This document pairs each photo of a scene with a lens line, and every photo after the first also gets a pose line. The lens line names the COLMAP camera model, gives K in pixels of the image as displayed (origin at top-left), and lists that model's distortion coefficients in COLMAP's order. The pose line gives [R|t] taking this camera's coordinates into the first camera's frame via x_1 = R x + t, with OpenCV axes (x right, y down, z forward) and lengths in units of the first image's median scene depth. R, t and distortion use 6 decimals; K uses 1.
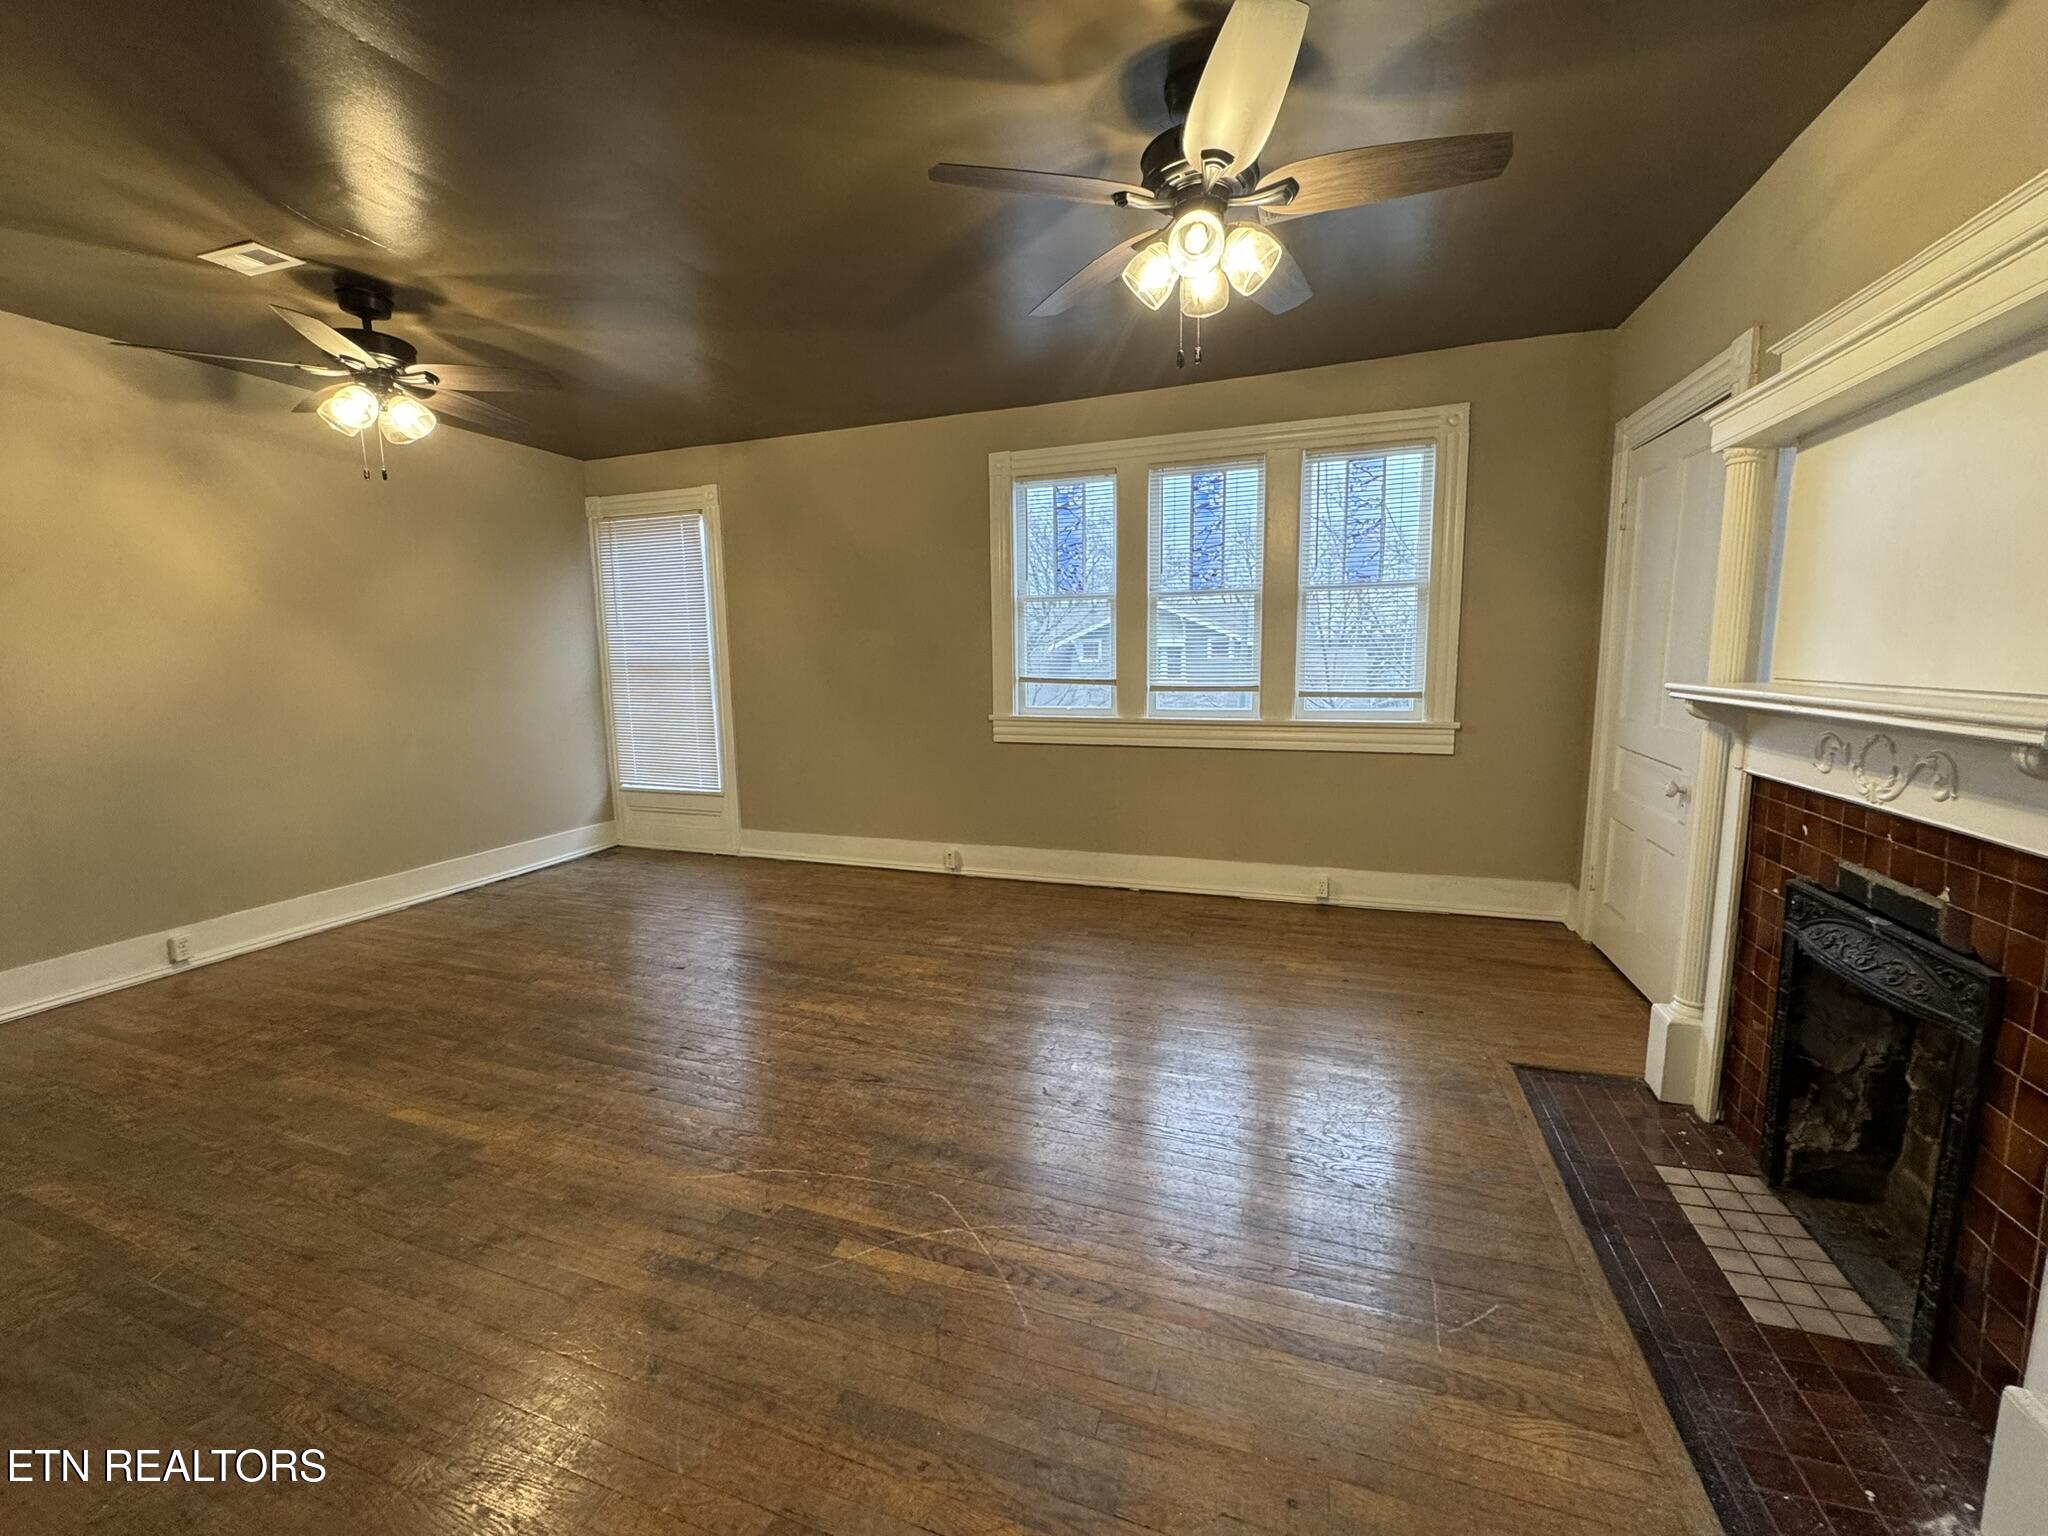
lens RADIAL K [[810.0, 0, 1024.0], [0, 810.0, 768.0], [0, 0, 1]] dist [-0.004517, 0.000479]
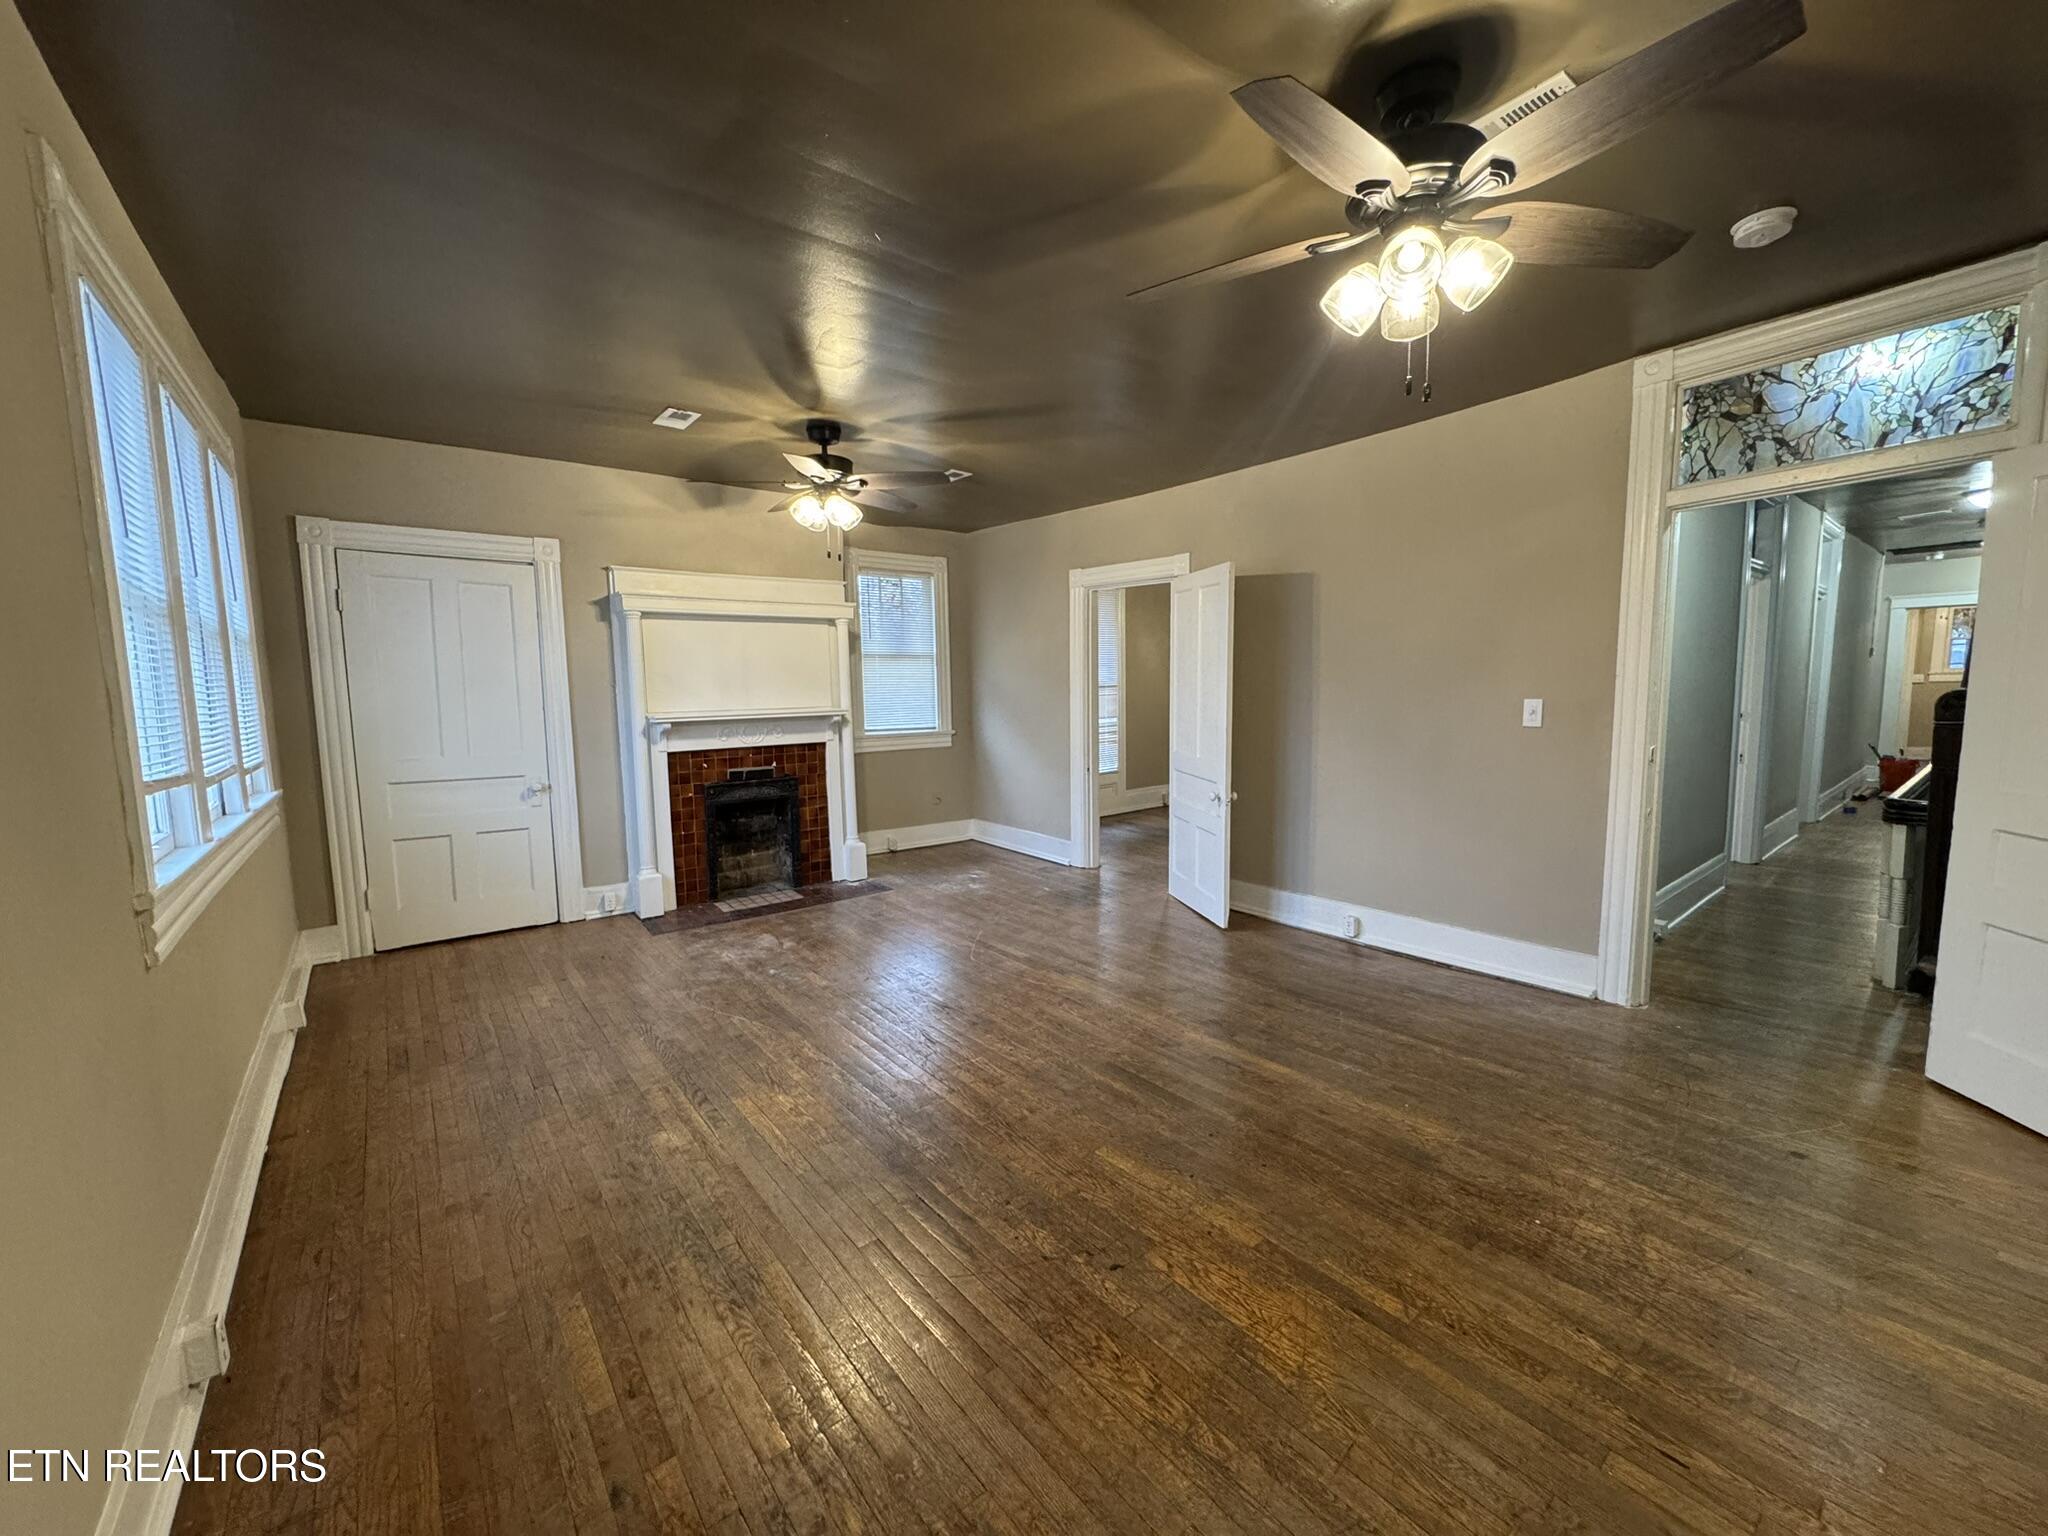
lens RADIAL K [[810.0, 0, 1024.0], [0, 810.0, 768.0], [0, 0, 1]] dist [-0.004517, 0.000479]
pose [[-0.849461, -0.025399, 0.527040, -1.234415], [0.104181, 0.971105, 0.214714, -0.347603], [-0.517264, 0.237299, -0.822269, 2.413556]]
